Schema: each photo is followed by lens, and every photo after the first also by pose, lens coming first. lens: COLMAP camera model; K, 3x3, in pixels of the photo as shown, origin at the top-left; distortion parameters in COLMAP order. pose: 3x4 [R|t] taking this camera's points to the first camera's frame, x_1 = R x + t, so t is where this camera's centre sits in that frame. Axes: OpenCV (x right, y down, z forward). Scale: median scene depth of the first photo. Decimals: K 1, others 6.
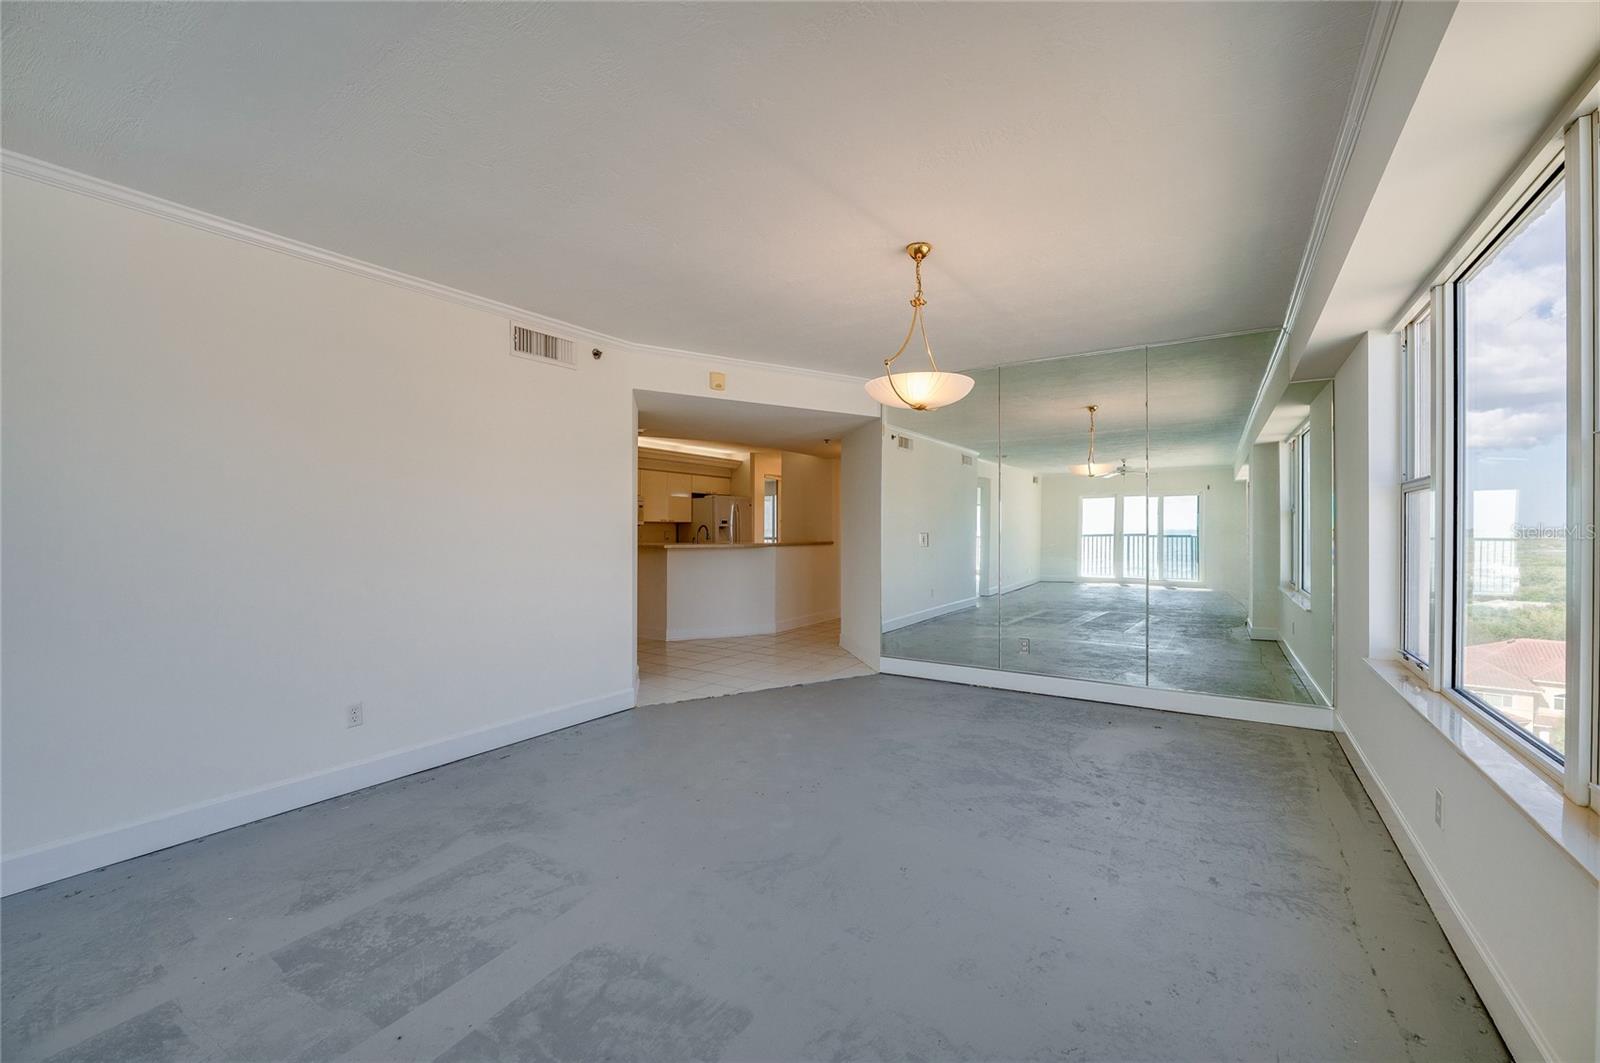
lens RADIAL K [[641.8, 0, 805.4], [0, 641.8, 527.3], [0, 0, 1]] dist [-0.001899, 0.000029]
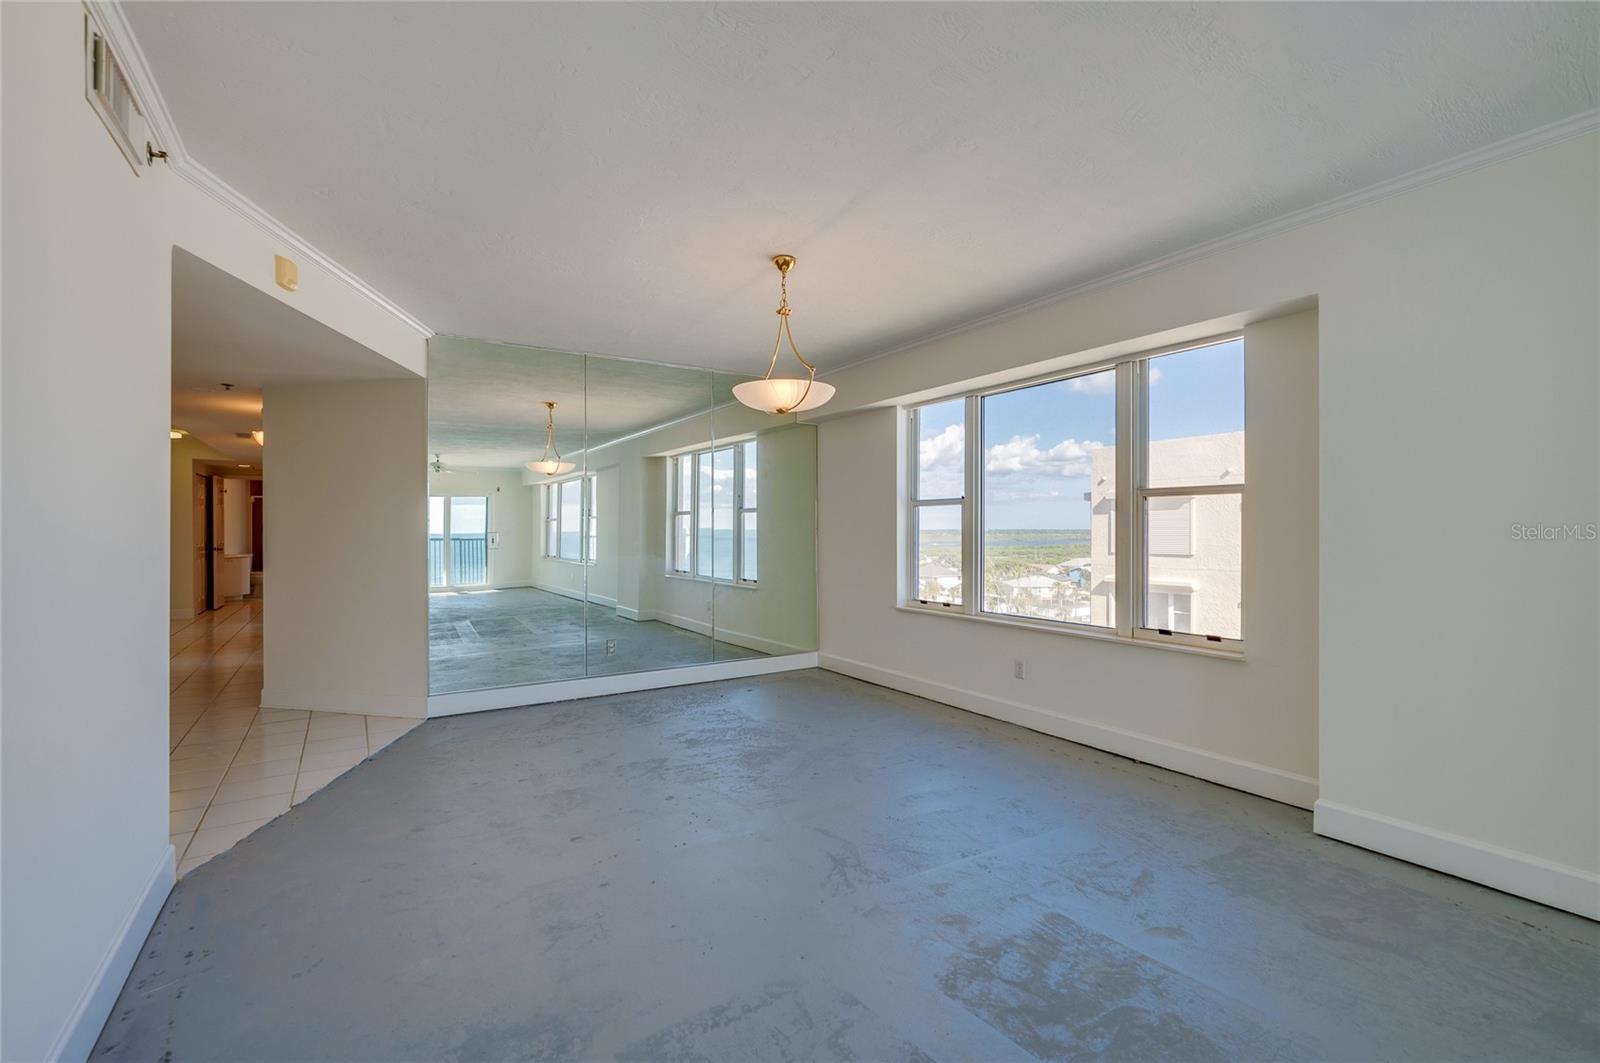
lens RADIAL K [[694.2, 0, 804.7], [0, 694.2, 531.1], [0, 0, 1]] dist [-0.002641, -0.000018]
pose [[0.399716, 0.000019, 0.916639, -0.757069], [-0.001837, 0.999998, 0.000780, 0.008139], [-0.916637, -0.001995, 0.399715, 0.454080]]
